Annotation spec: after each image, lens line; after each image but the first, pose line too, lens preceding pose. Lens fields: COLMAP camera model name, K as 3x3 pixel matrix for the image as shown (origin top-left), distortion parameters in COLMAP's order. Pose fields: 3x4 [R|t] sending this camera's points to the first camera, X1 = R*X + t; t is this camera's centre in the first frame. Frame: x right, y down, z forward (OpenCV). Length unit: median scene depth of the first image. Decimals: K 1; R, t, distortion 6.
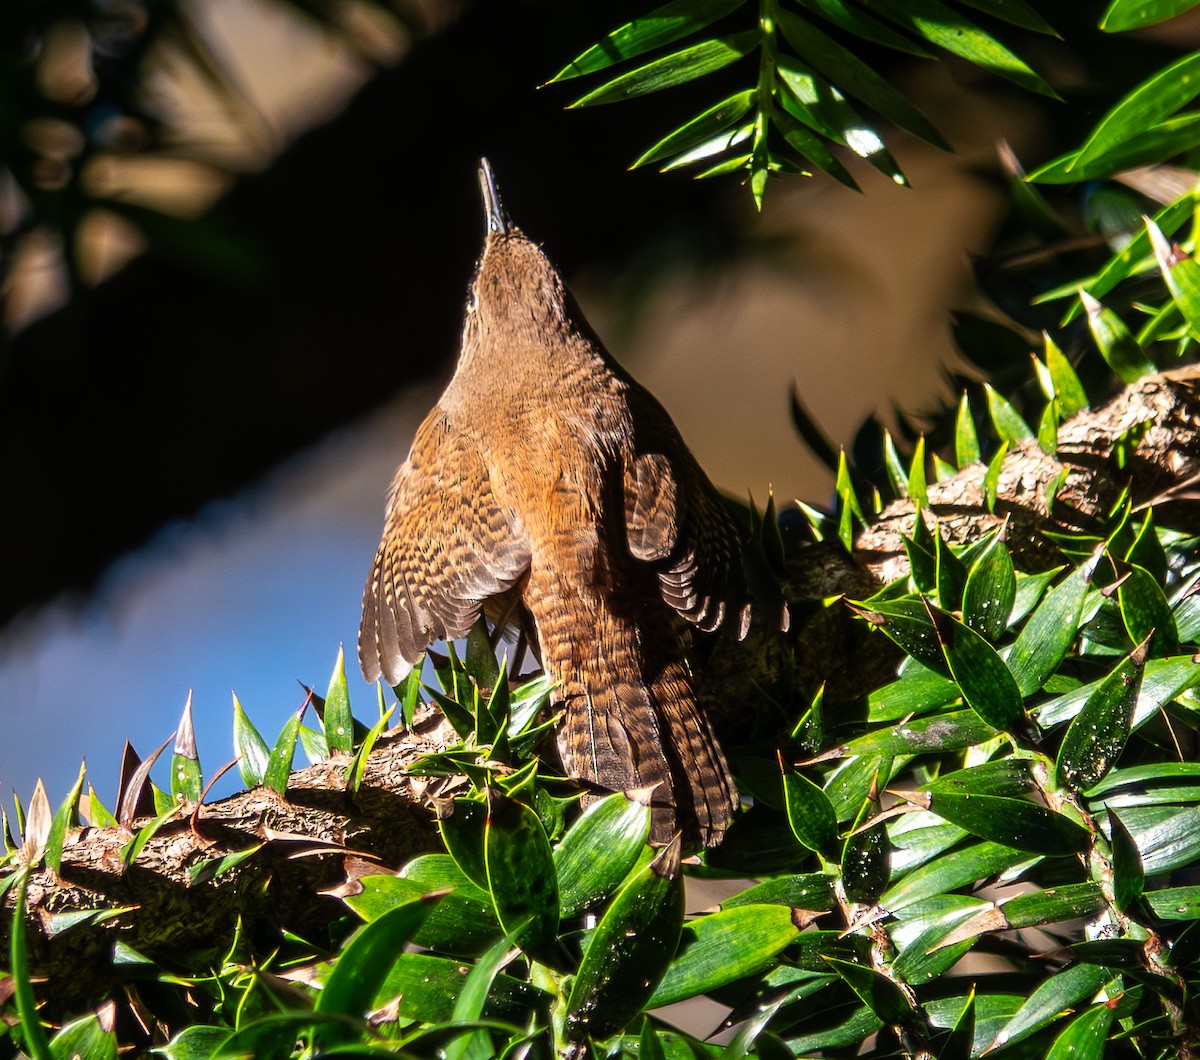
lens RADIAL K [[484.2, 0, 598.9], [0, 484.2, 524.0], [0, 0, 1]] dist [0.000666, 0.000438]
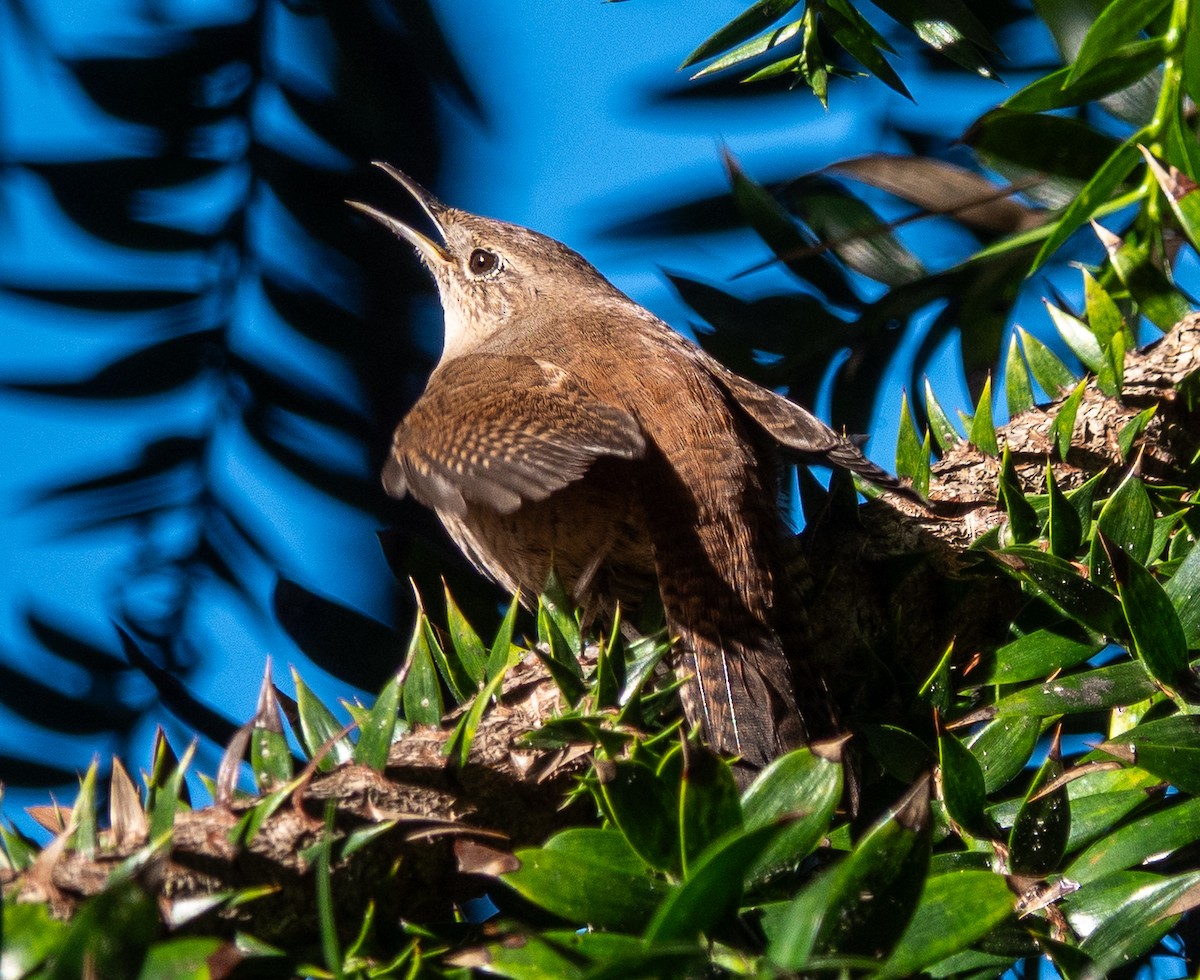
lens RADIAL K [[552.5, 0, 600.0], [0, 552.5, 490.0], [0, 0, 1]] dist [0.000617, 0.000784]
pose [[0.999652, -0.026107, 0.003769, -0.226258], [0.026113, 0.999657, -0.001744, 0.057415], [-0.003722, 0.001842, 0.999991, 0.001270]]
